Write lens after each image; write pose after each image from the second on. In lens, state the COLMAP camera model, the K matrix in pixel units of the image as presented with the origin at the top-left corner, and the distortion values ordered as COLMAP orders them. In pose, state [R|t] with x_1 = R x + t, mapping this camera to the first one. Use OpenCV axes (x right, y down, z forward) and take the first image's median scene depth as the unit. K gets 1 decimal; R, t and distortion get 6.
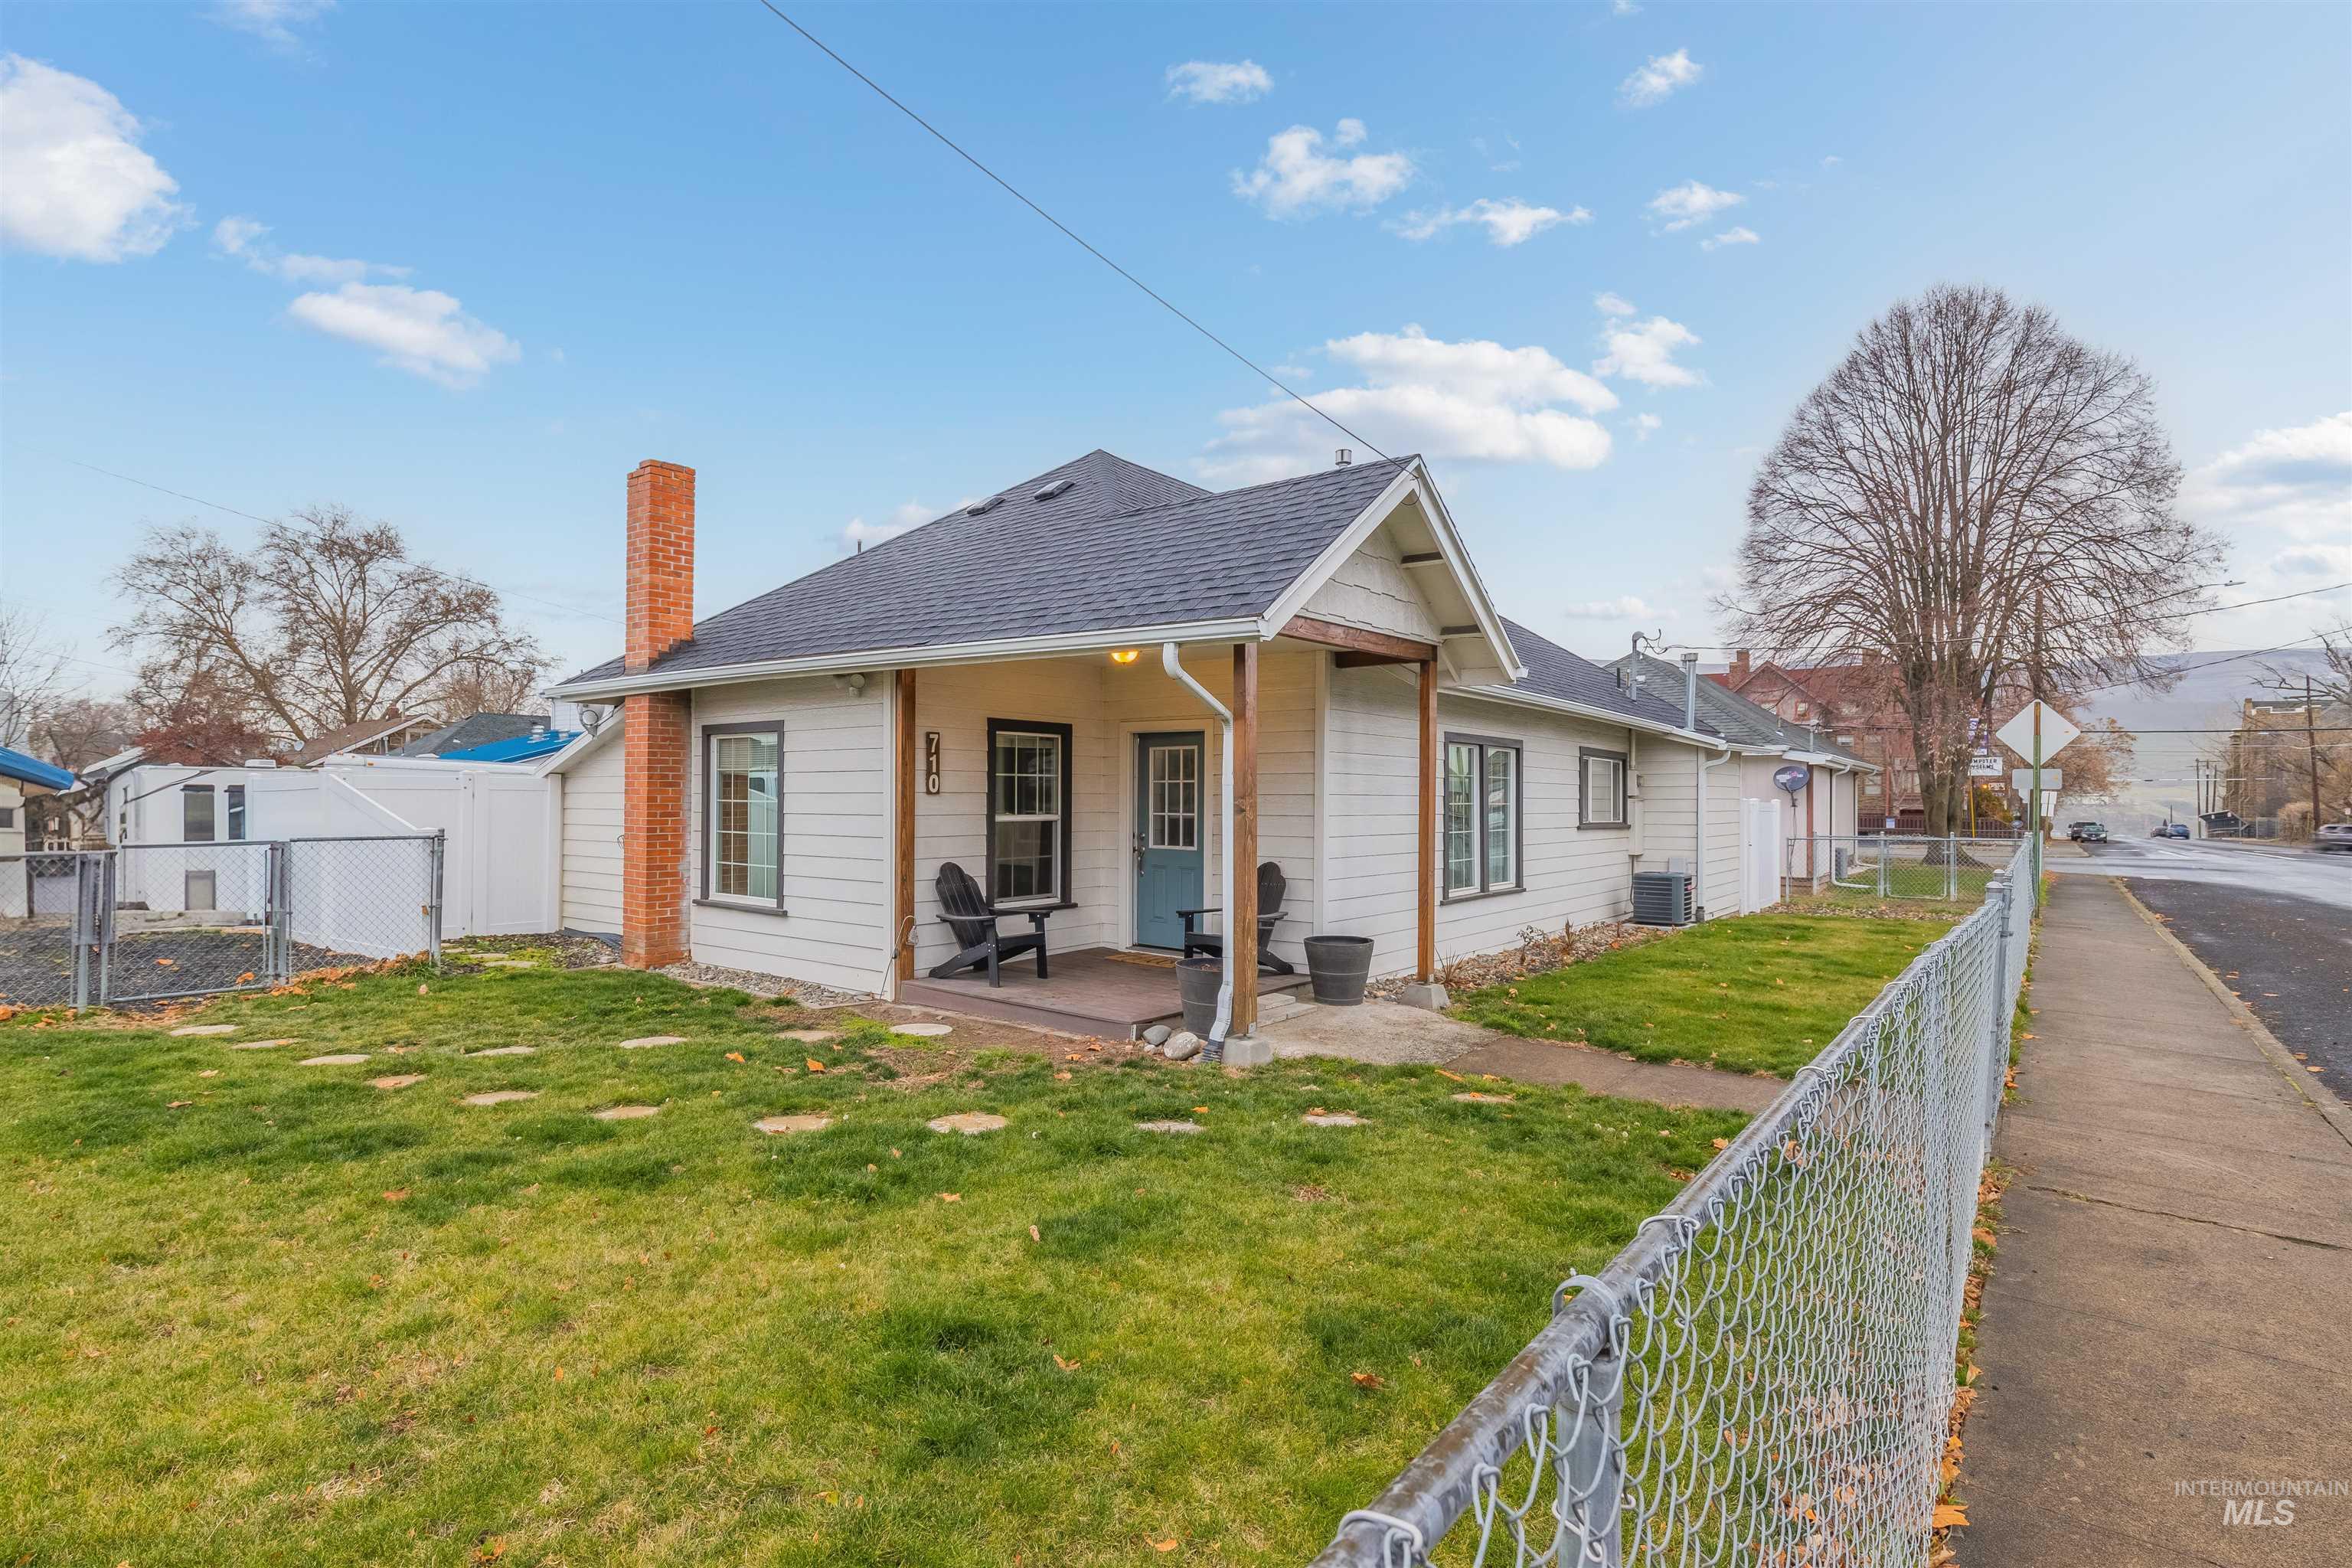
lens RADIAL K [[1141.8, 0, 1179.0], [0, 1141.8, 785.8], [0, 0, 1]] dist [0.000908, -0.000546]
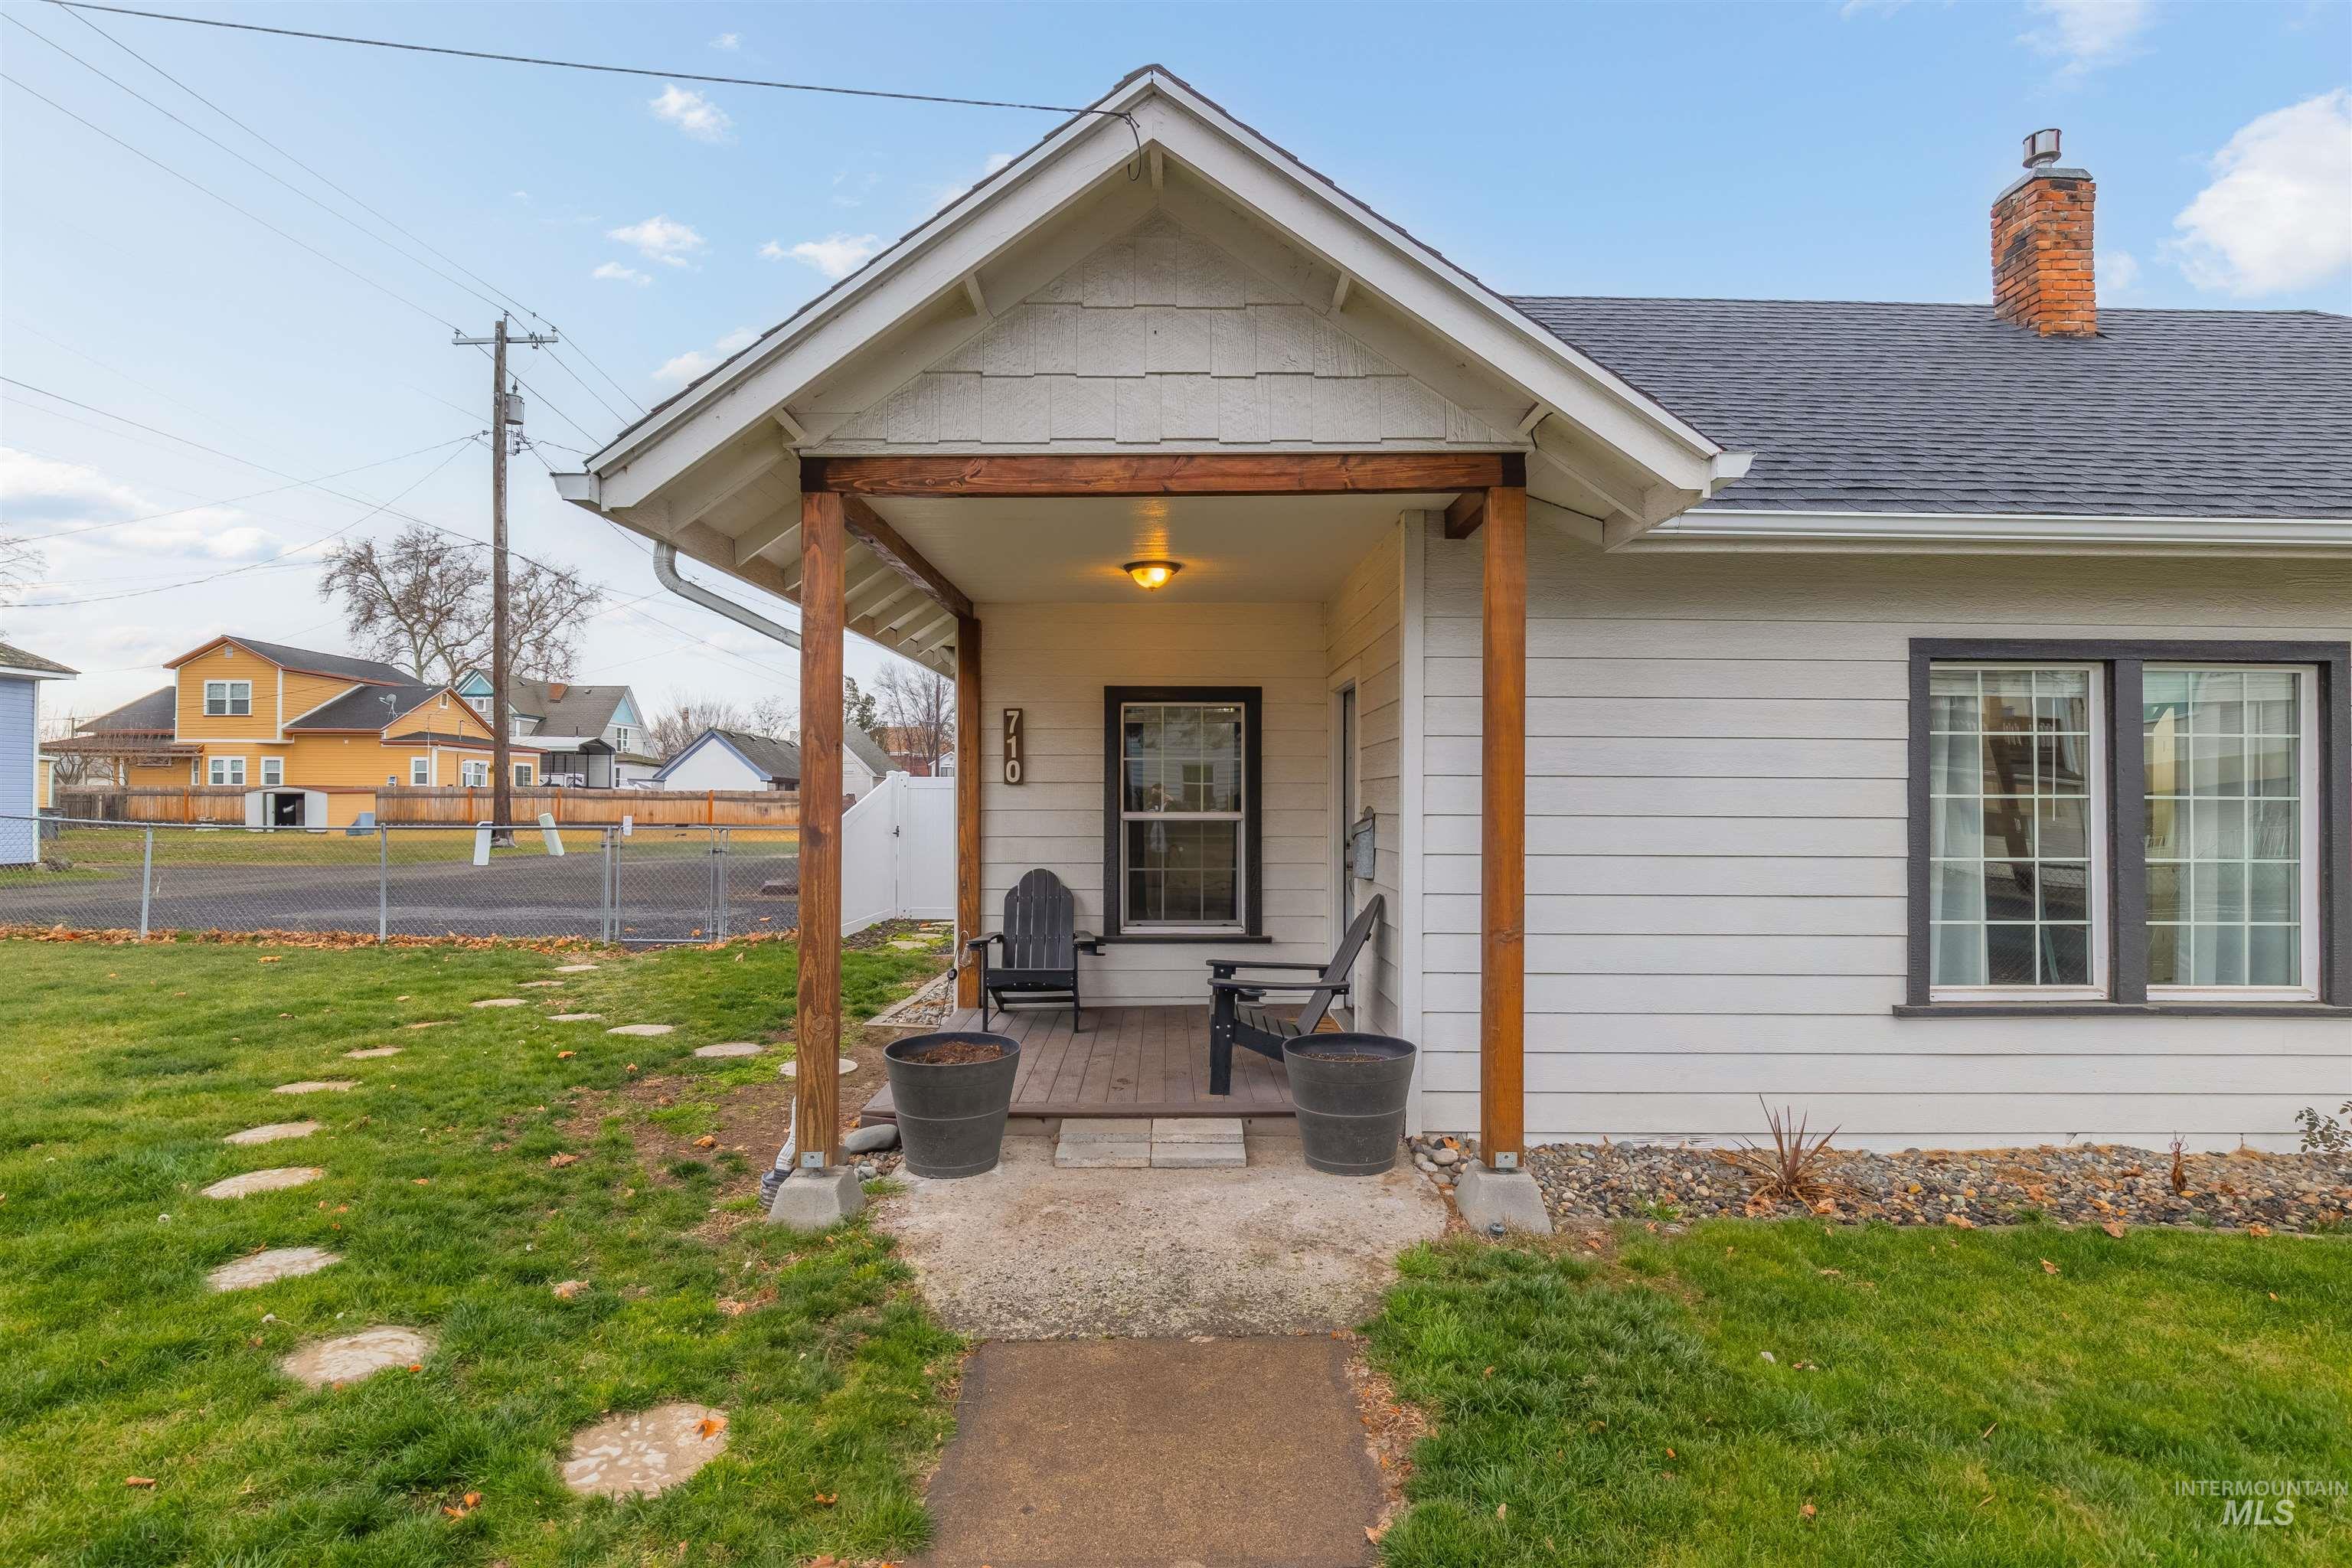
lens RADIAL K [[1141.8, 0, 1180.0], [0, 1141.8, 789.2], [0, 0, 1]] dist [0.000908, -0.000546]
pose [[0.620830, -0.010557, -0.783874, 0.491276], [0.007384, 0.999944, -0.007619, 0.017604], [0.783910, -0.001058, 0.620873, 0.581959]]
